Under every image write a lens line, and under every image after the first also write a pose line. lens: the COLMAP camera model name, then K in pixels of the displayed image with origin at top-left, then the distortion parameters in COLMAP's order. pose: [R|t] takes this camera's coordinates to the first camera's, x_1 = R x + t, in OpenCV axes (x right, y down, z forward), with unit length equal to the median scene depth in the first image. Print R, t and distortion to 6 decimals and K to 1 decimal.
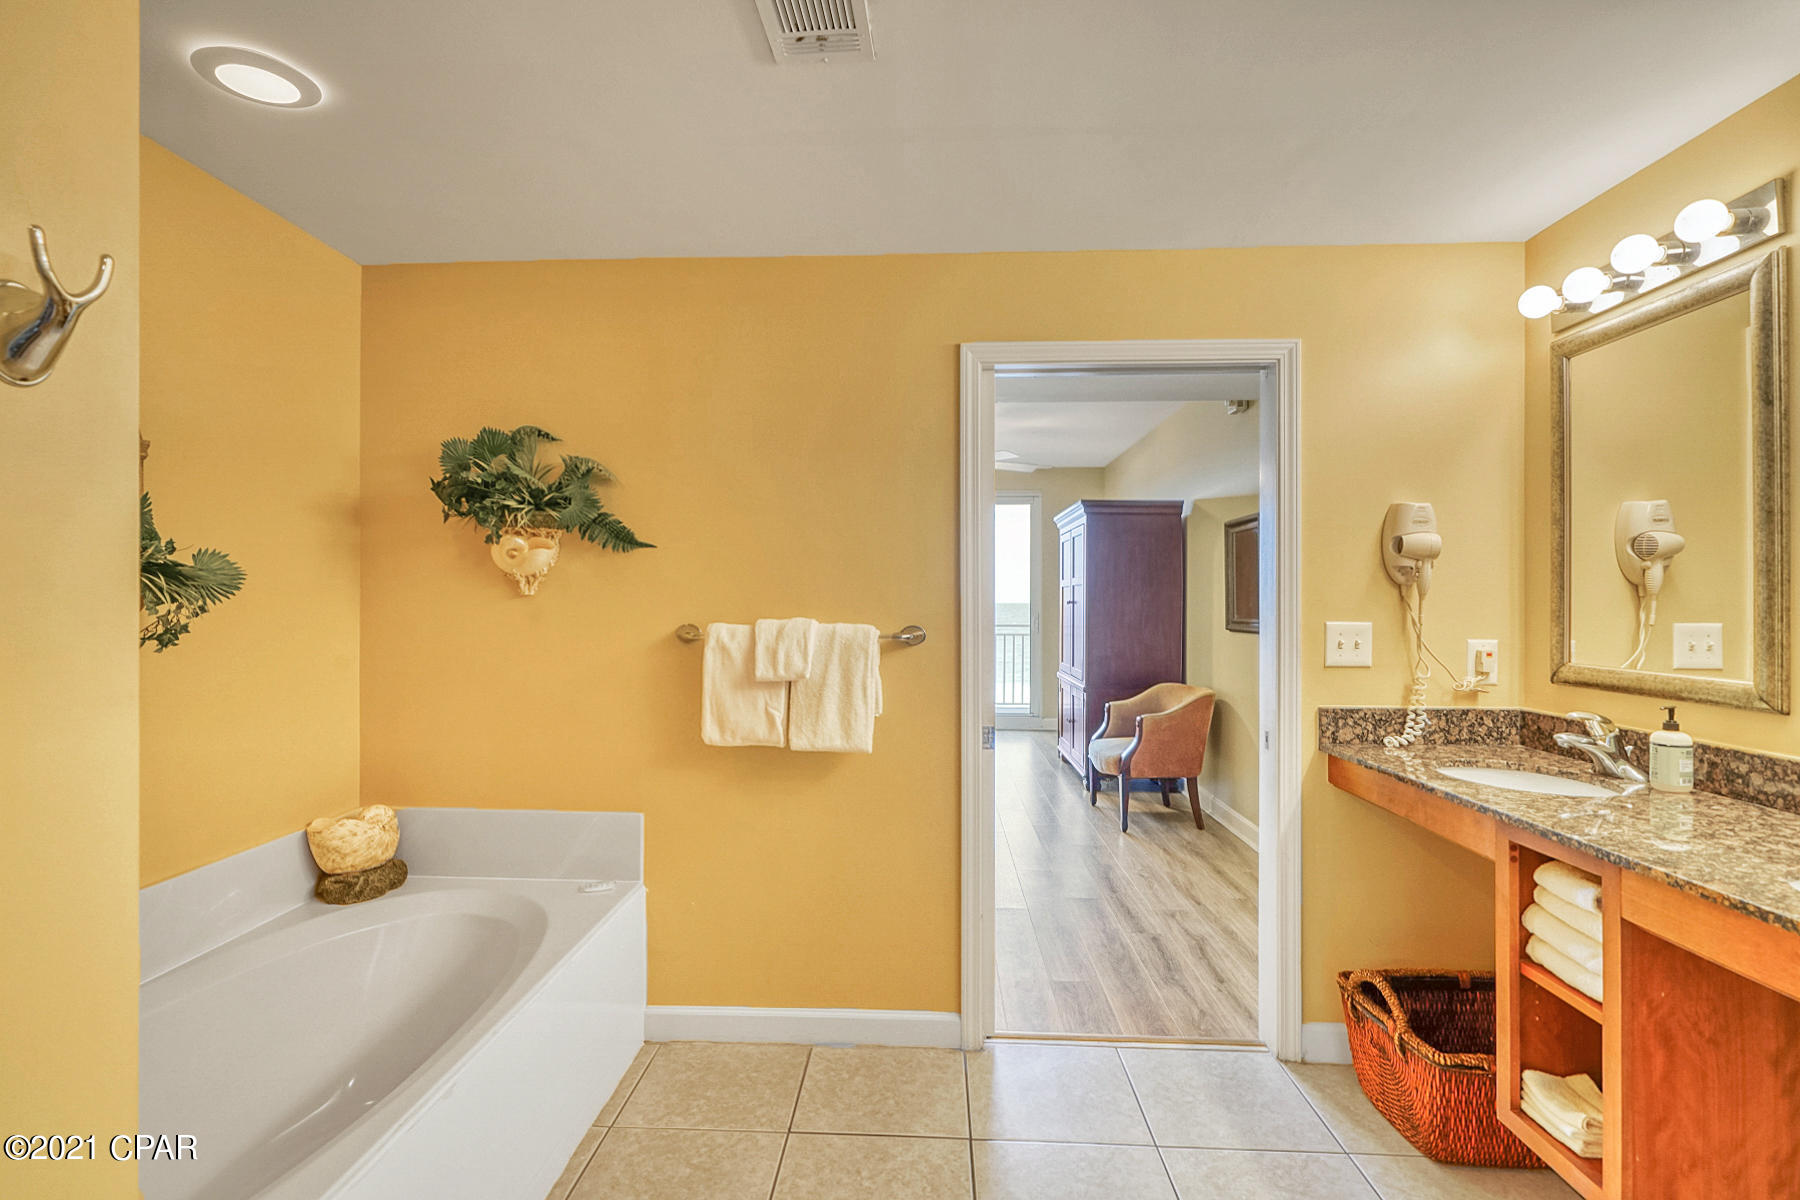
lens RADIAL K [[838.6, 0, 886.0], [0, 838.6, 601.5], [0, 0, 1]] dist [-0.000230, -0.004071]
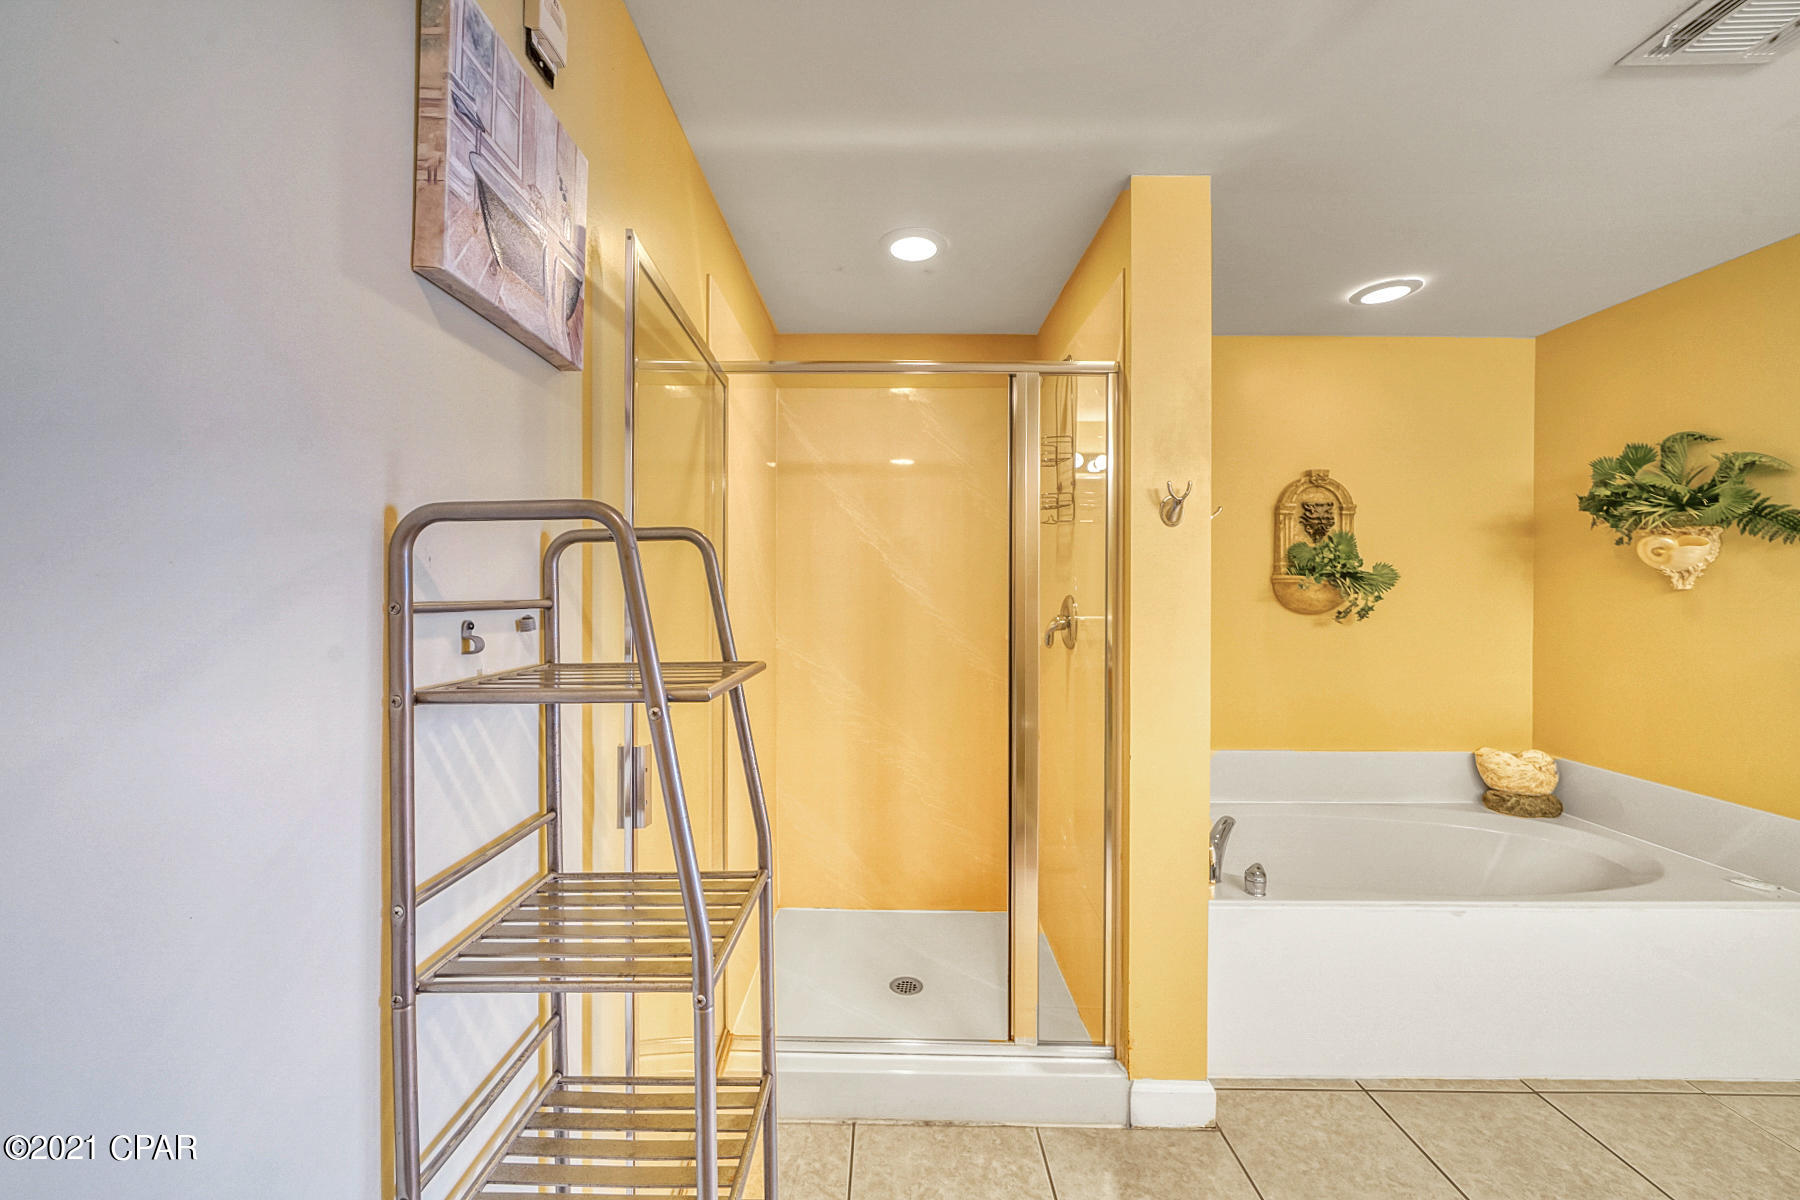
lens RADIAL K [[623.5, 0, 906.6], [0, 623.5, 593.5], [0, 0, 1]] dist [-0.000641, -0.000108]
pose [[0.070334, 0.007609, -0.997495, 0.309223], [-0.006699, 0.999952, 0.007155, -0.001112], [0.997501, 0.006179, 0.070381, -0.051359]]
